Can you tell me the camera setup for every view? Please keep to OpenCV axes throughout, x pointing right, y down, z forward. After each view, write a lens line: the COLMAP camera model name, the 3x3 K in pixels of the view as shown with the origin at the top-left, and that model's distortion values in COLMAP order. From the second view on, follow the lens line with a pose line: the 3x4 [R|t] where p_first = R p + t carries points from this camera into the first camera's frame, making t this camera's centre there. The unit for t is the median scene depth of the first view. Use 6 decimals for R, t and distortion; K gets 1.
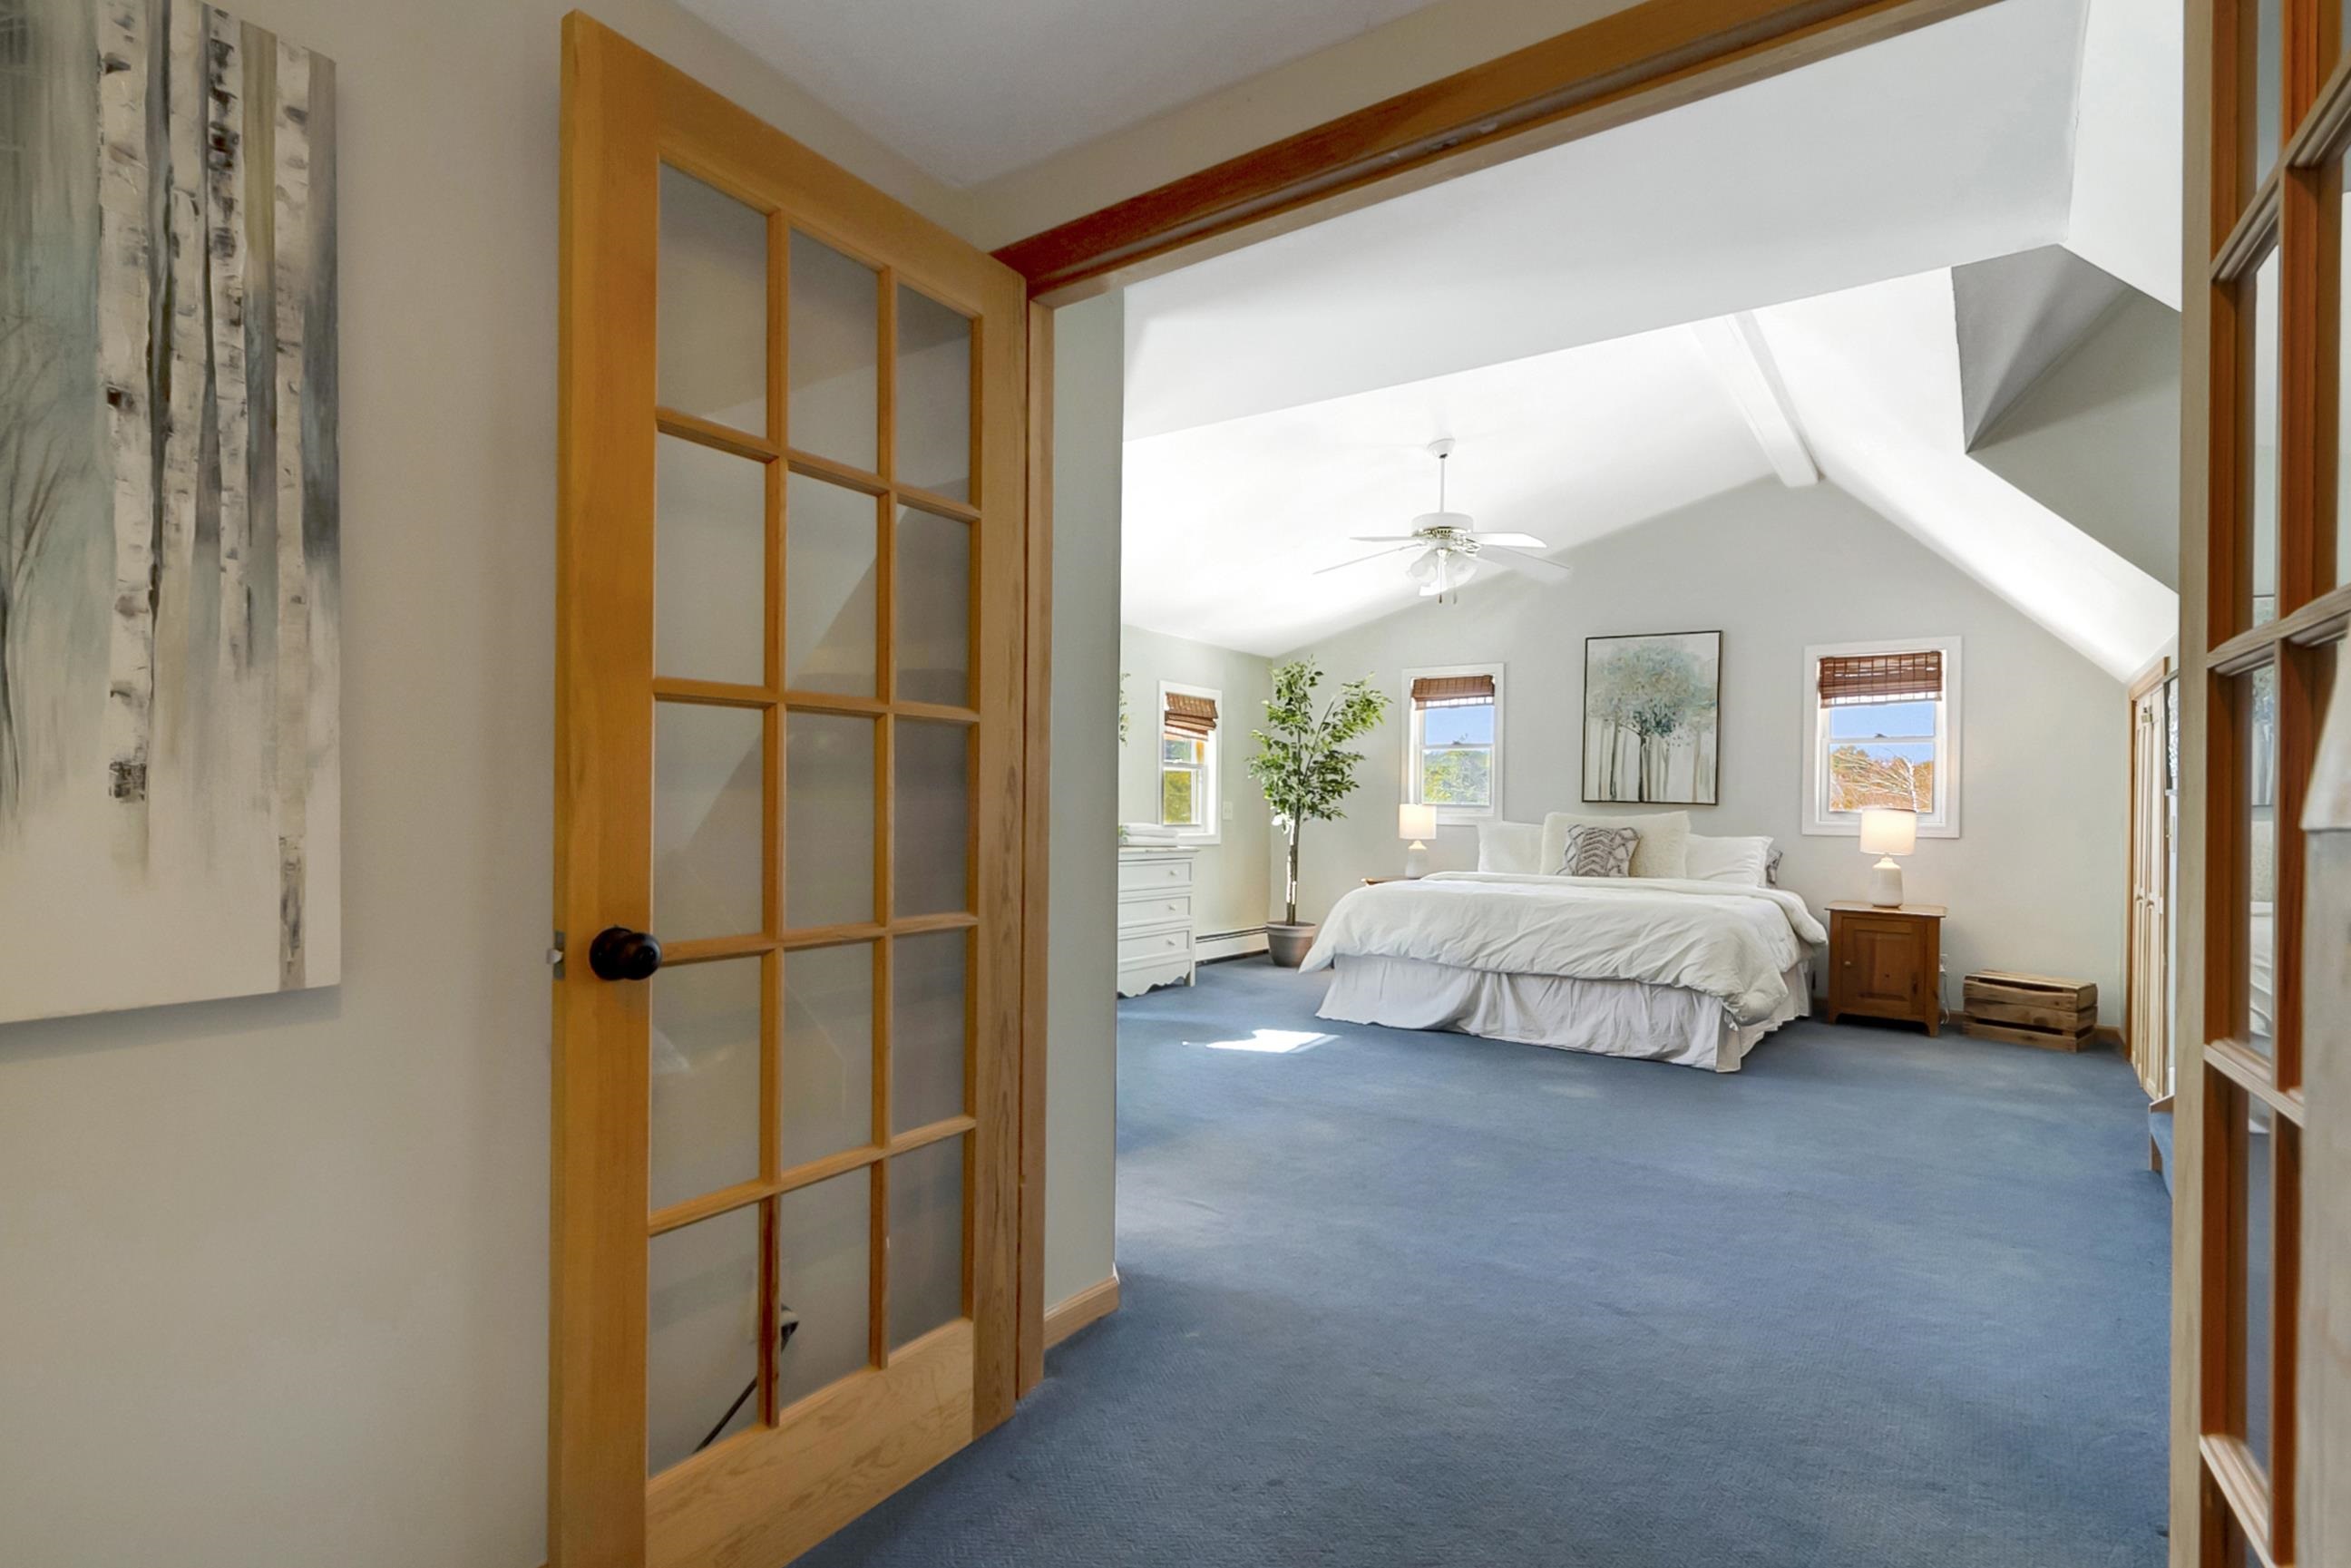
lens RADIAL K [[1107.6, 0, 1197.1], [0, 1107.6, 789.9], [0, 0, 1]] dist [0.008080, 0.000257]
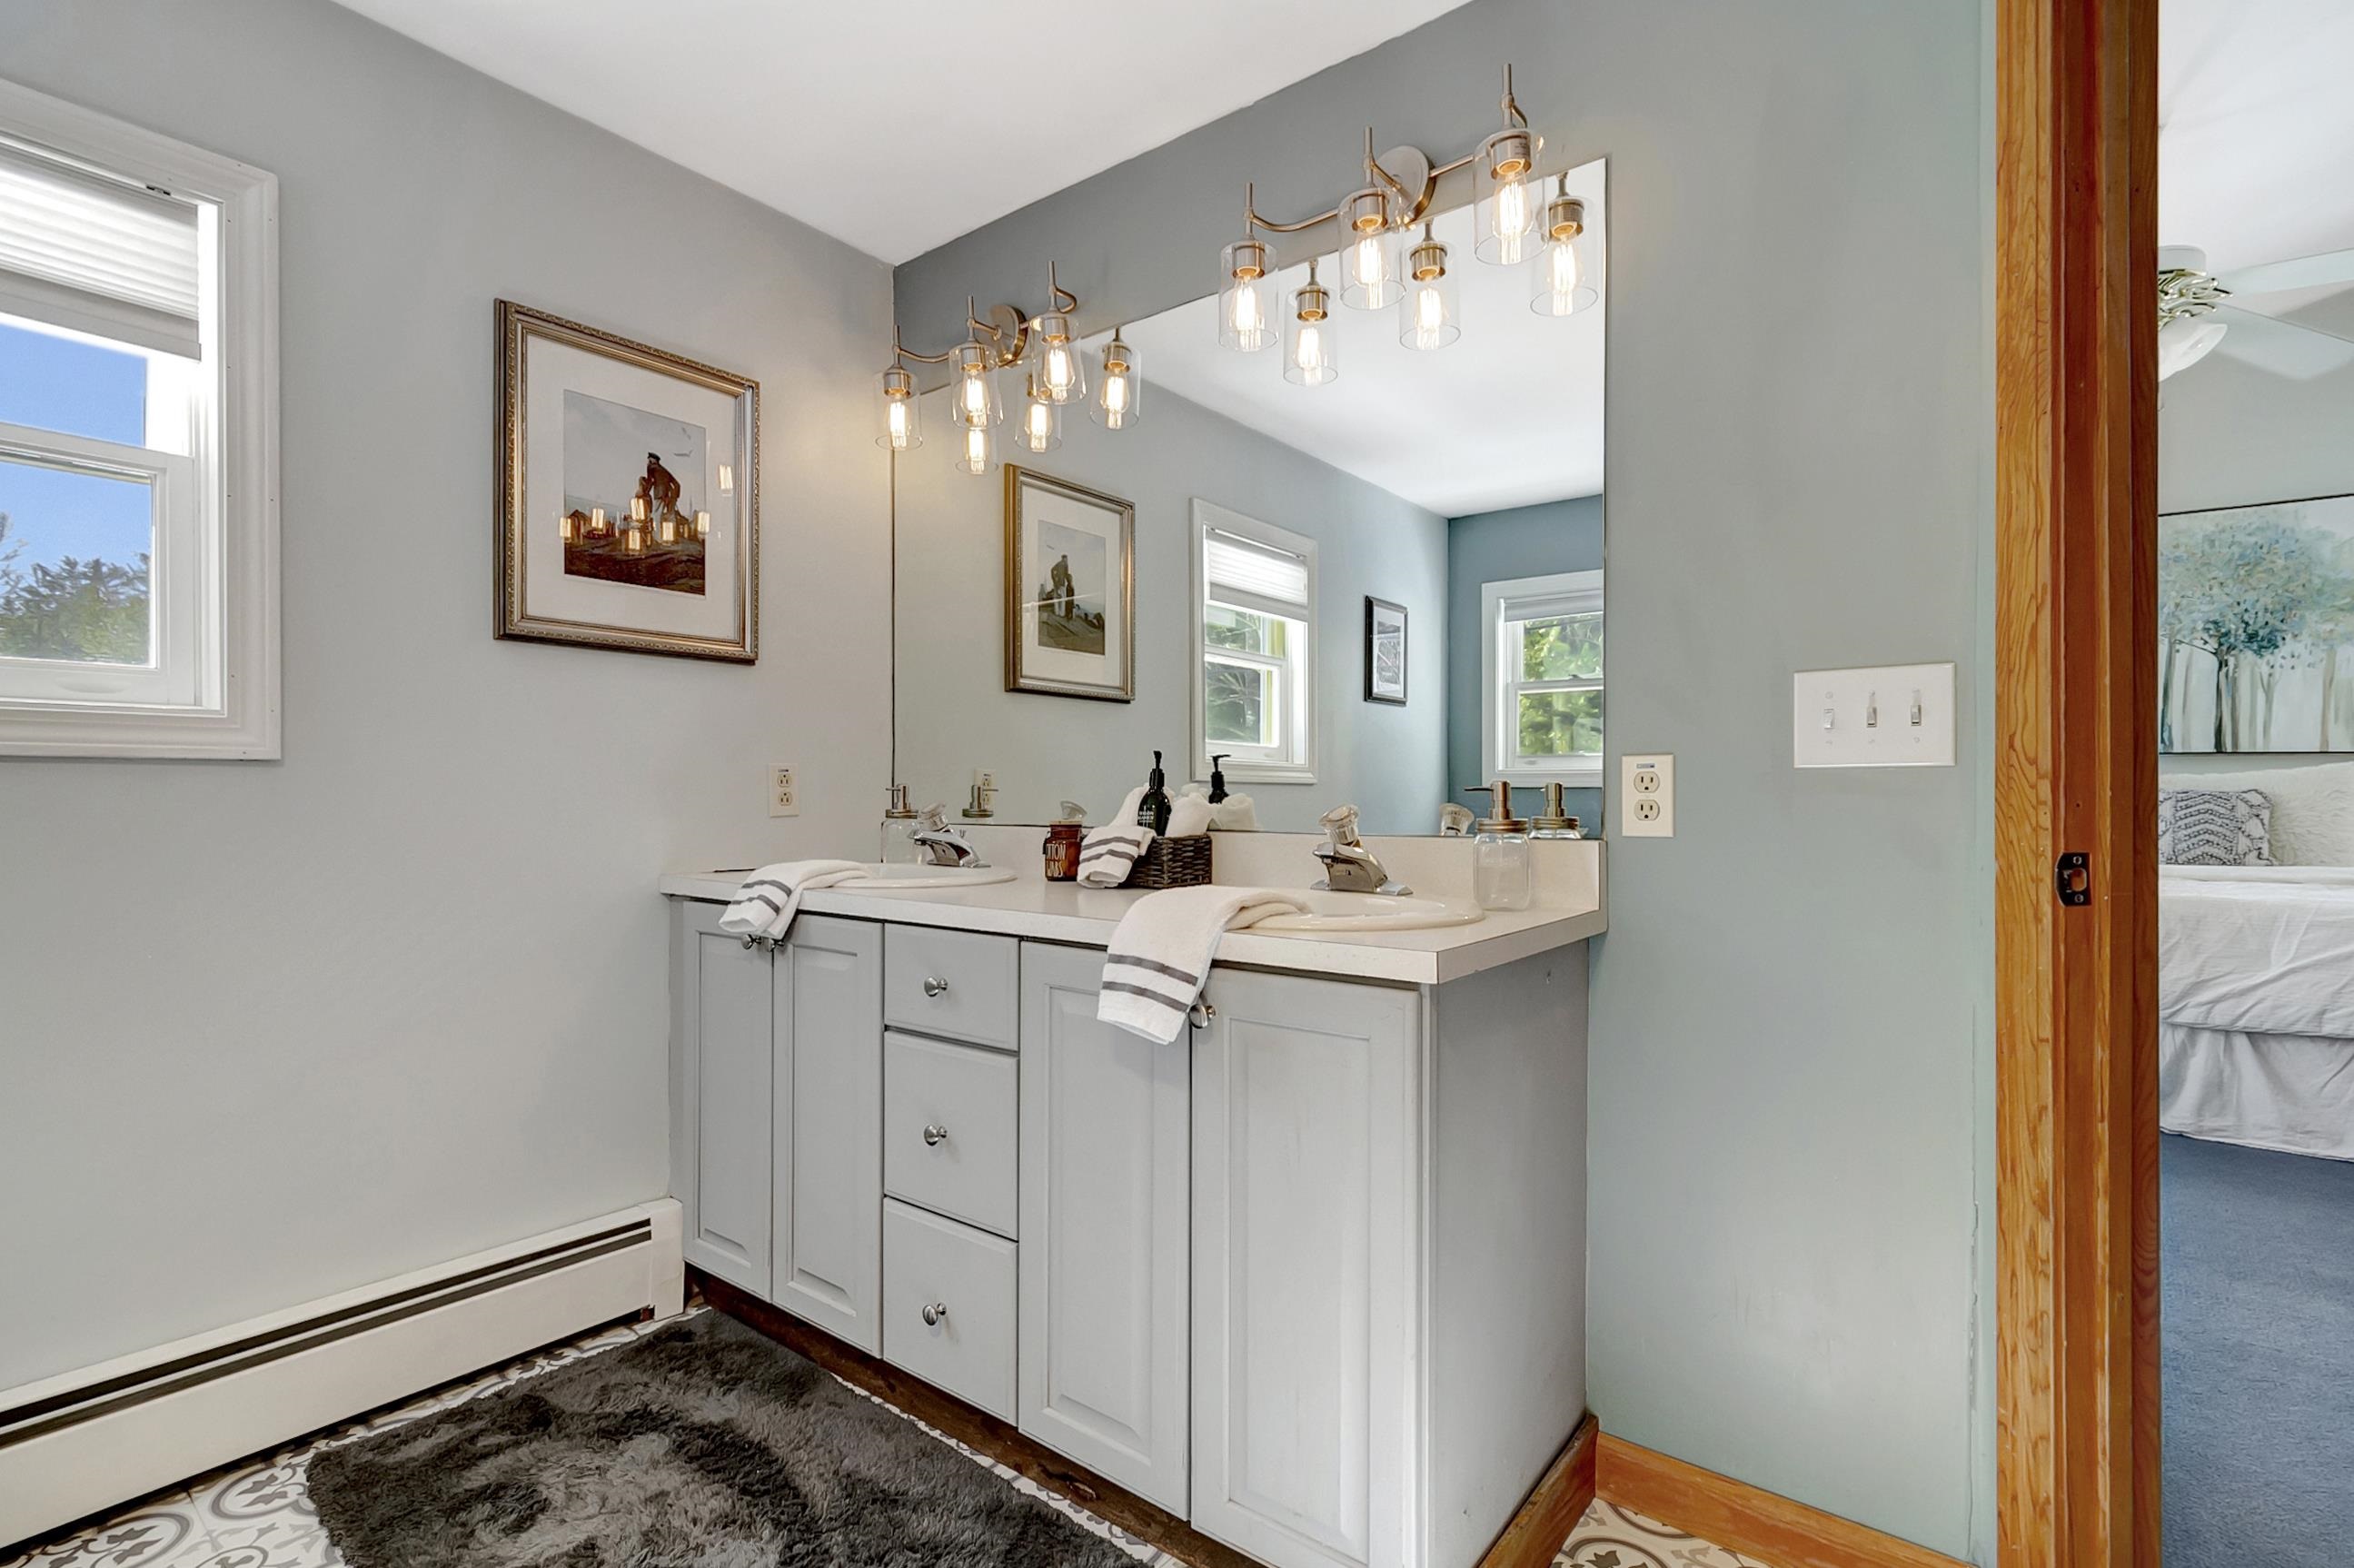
lens RADIAL K [[1079.4, 0, 1216.7], [0, 1079.4, 794.1], [0, 0, 1]] dist [0.009106, 0.000176]
pose [[0.998687, -0.014687, -0.049086, -0.184180], [0.015562, 0.999726, 0.017484, 0.014737], [0.048816, -0.018225, 0.998642, 0.303383]]
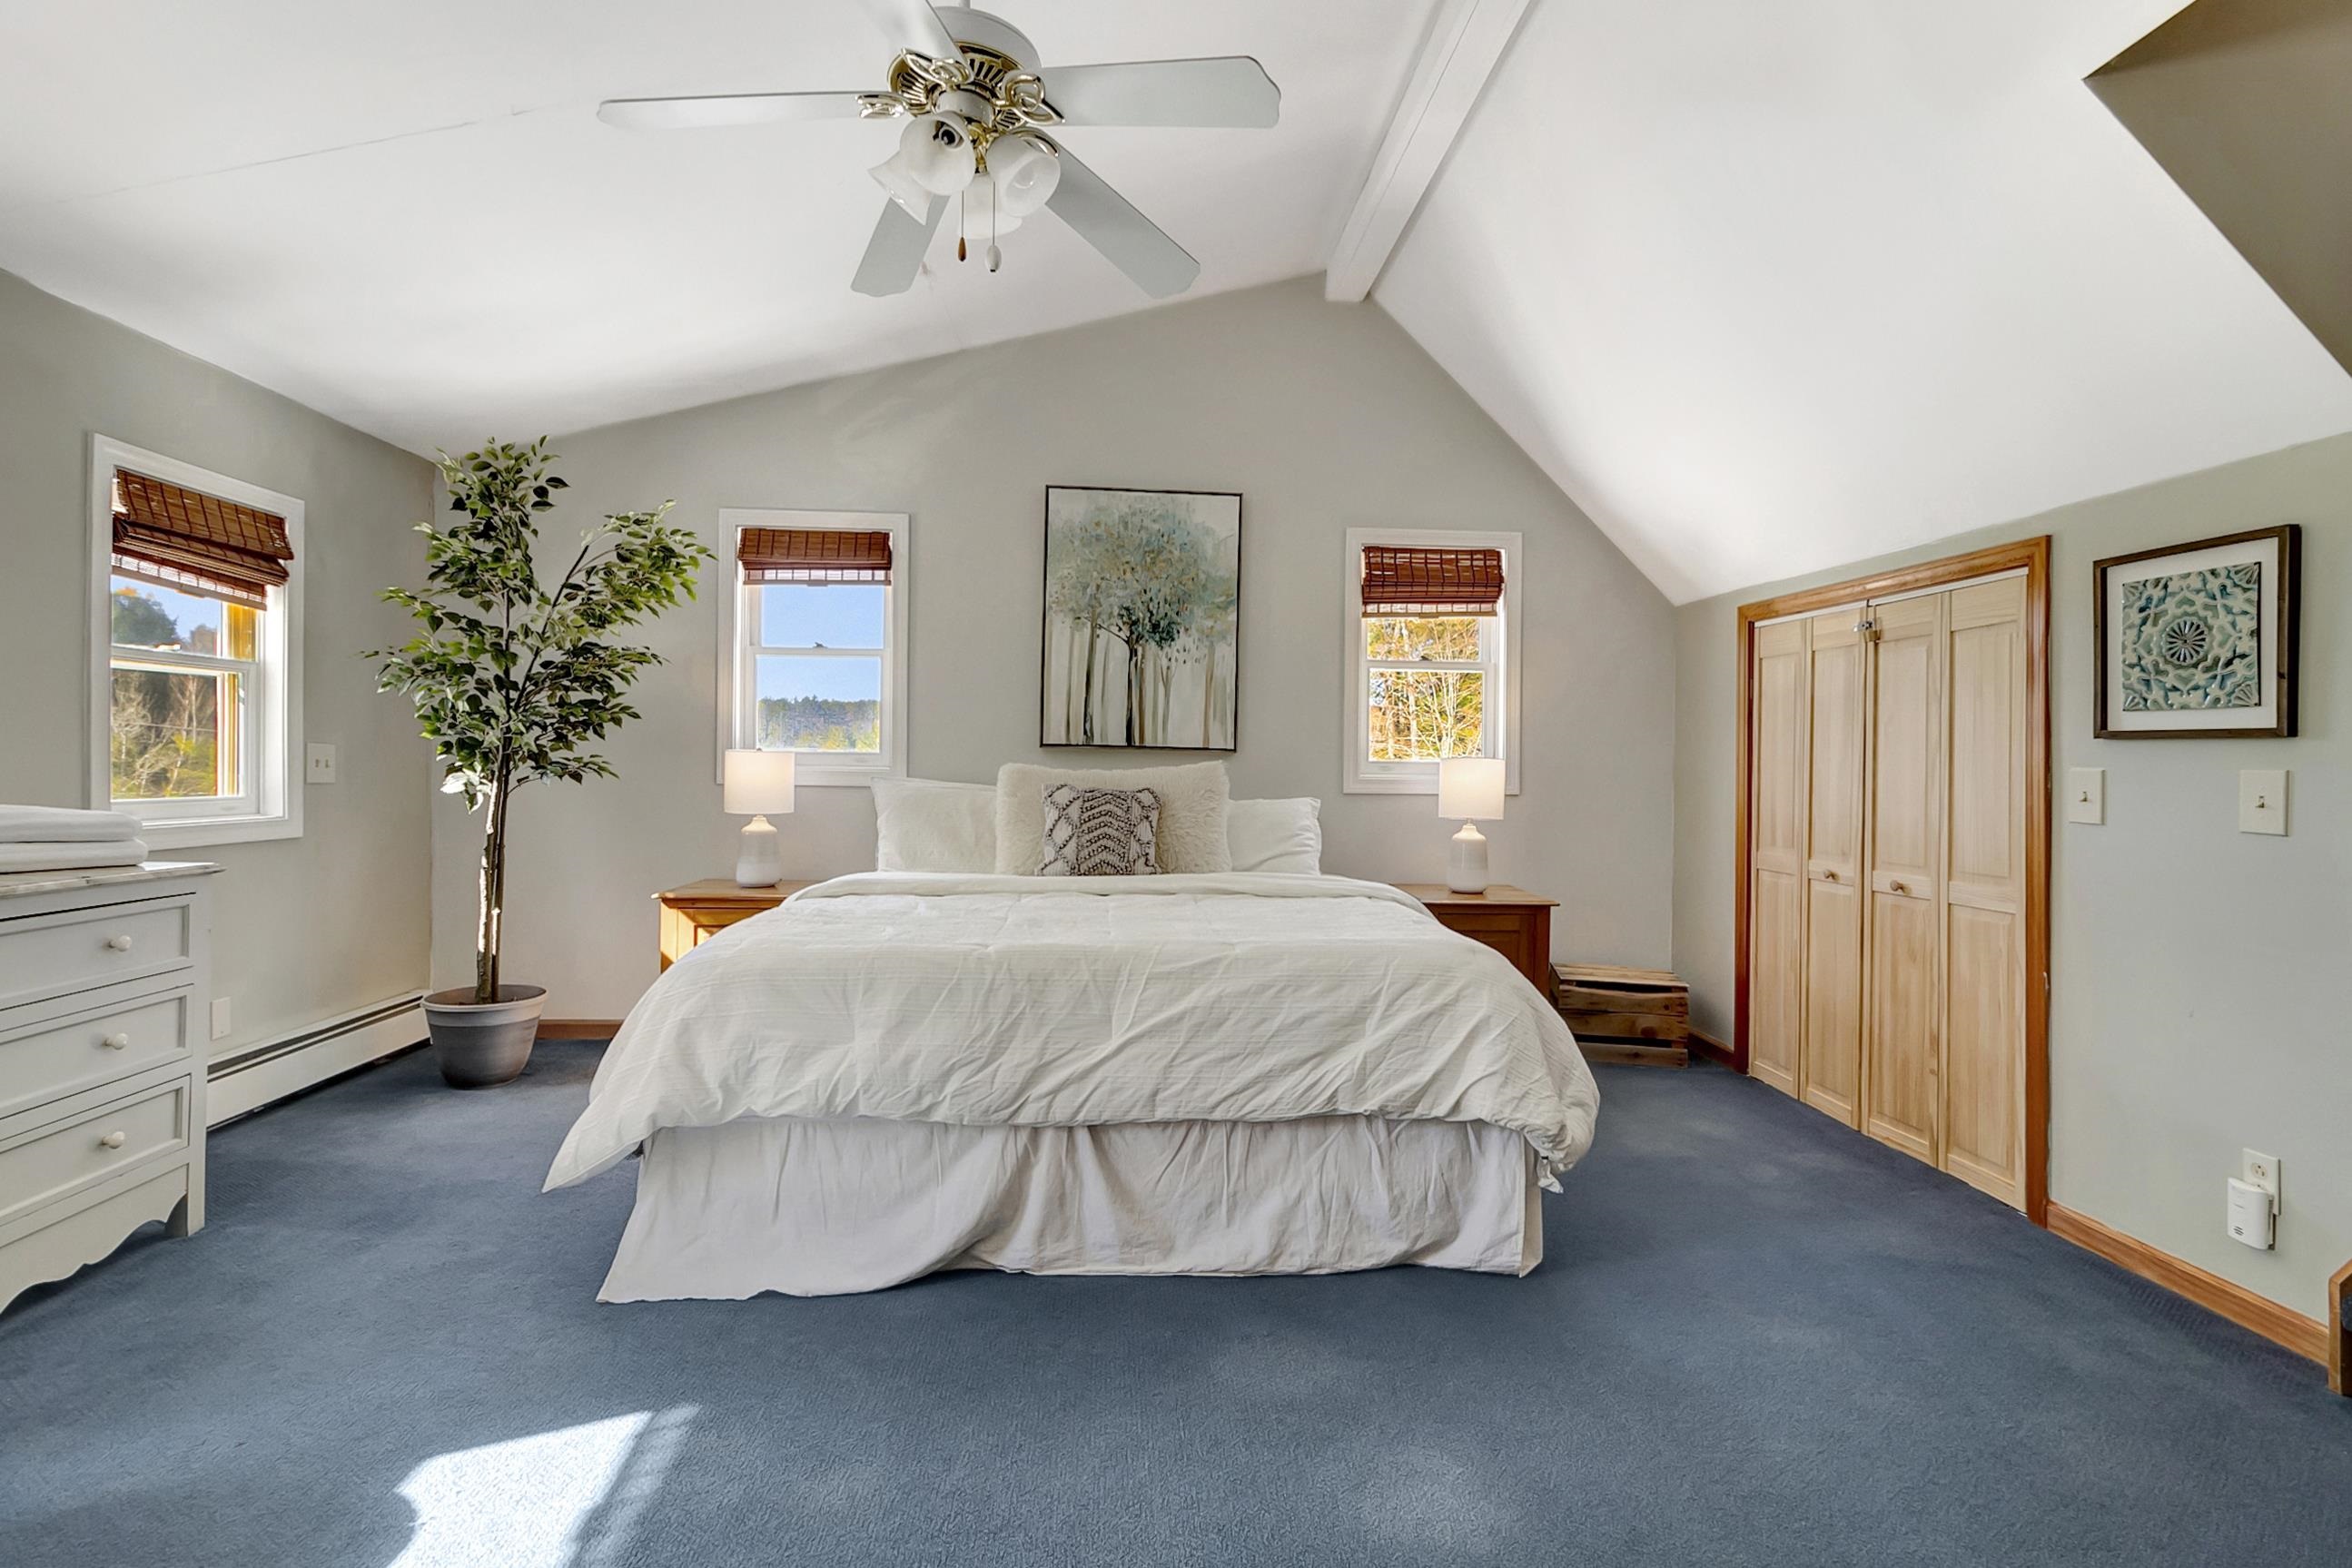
lens RADIAL K [[1094.6, 0, 1184.2], [0, 1094.6, 761.7], [0, 0, 1]] dist [0.002399, 0.000477]
pose [[0.777843, -0.006198, 0.628428, 0.022954], [-0.009330, 0.999727, 0.021409, 0.005456], [-0.628389, -0.022516, 0.777573, 0.485249]]
